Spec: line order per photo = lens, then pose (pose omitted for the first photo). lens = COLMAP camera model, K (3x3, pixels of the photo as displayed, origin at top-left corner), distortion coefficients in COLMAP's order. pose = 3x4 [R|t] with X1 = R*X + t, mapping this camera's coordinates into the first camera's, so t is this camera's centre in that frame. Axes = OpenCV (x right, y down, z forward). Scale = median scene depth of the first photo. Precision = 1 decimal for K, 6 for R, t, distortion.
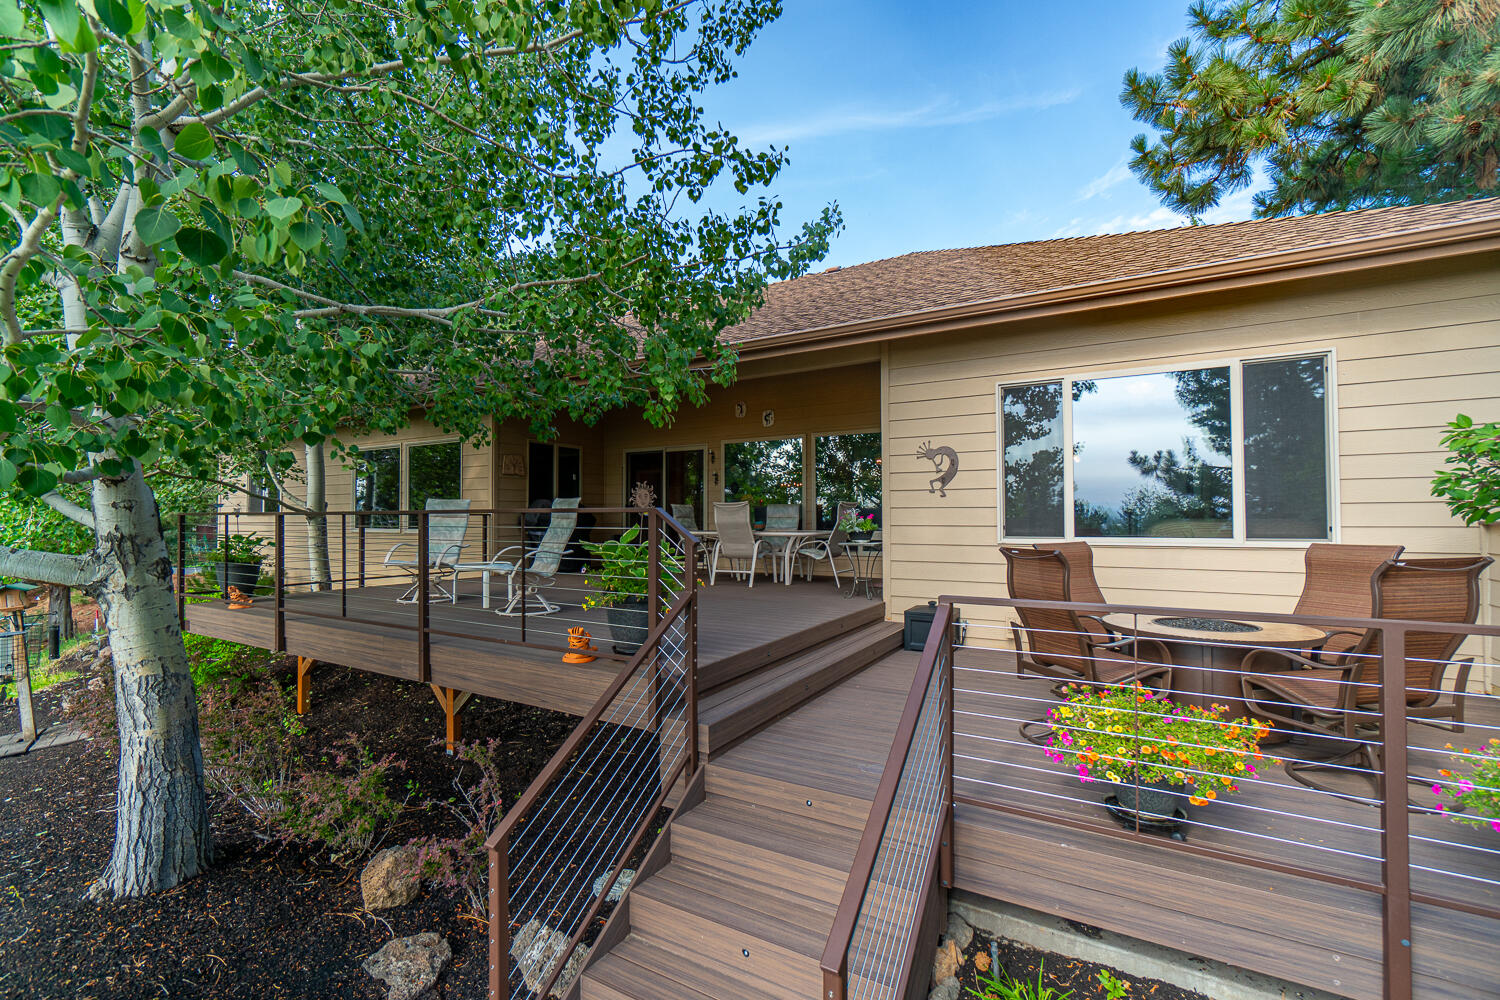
lens RADIAL K [[651.2, 0, 746.7], [0, 651.2, 506.1], [0, 0, 1]] dist [-0.001181, -0.000213]
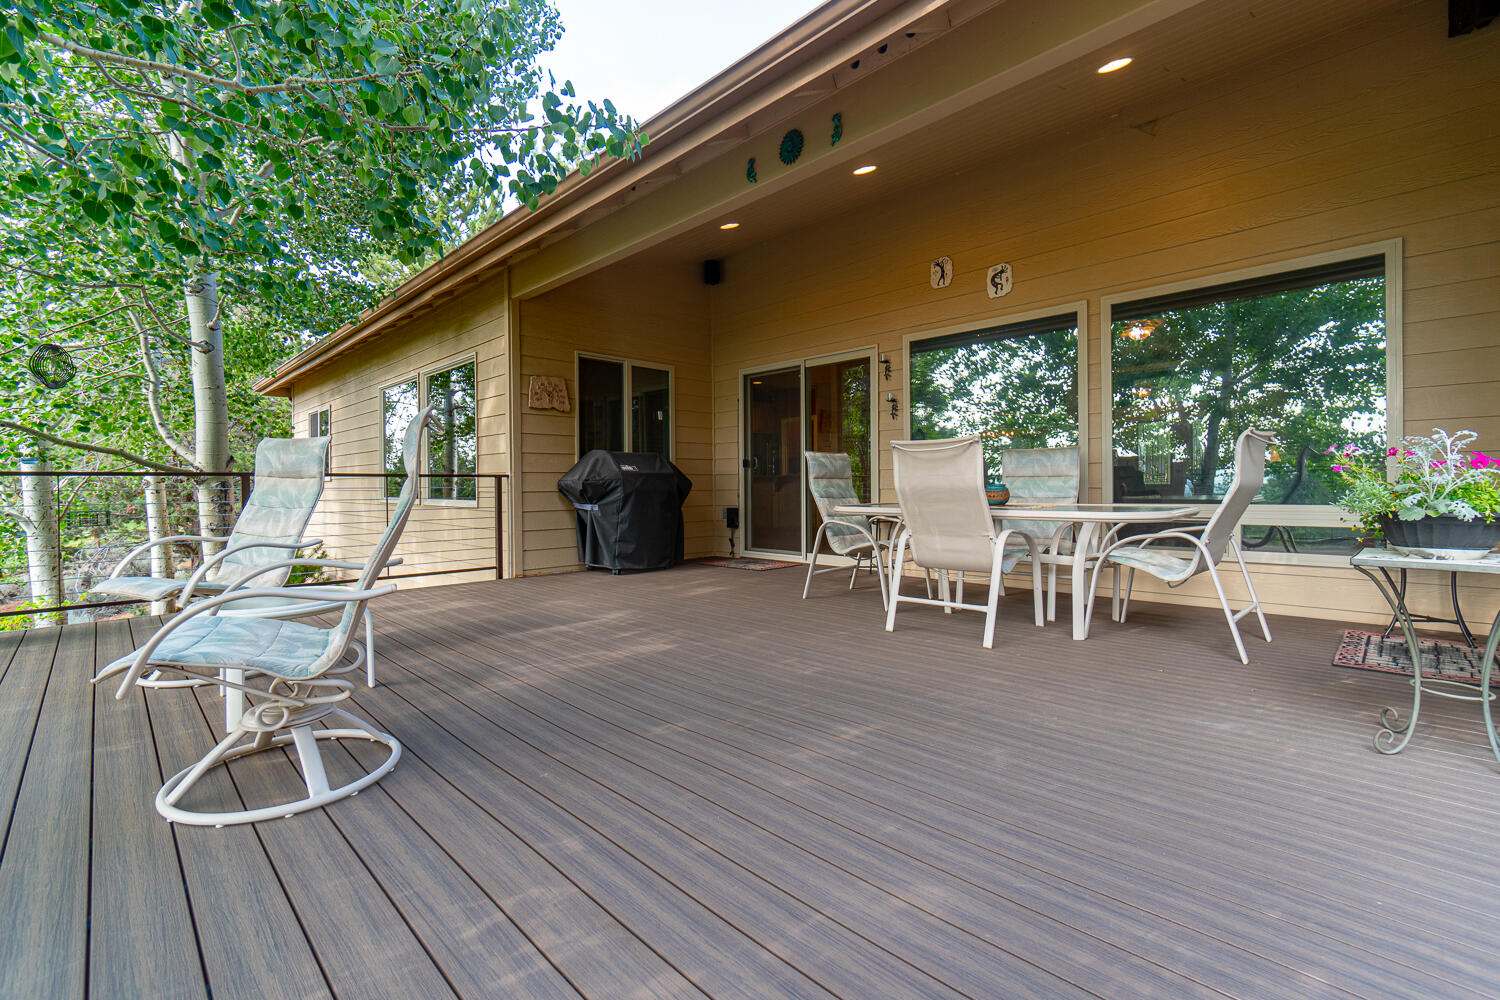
lens RADIAL K [[652.7, 0, 746.1], [0, 652.7, 485.1], [0, 0, 1]] dist [-0.002908, -0.000116]
pose [[0.966500, -0.004485, -0.256629, -0.064072], [0.009392, 0.999796, 0.017899, 0.030279], [0.256496, -0.019710, 0.966344, 1.065584]]
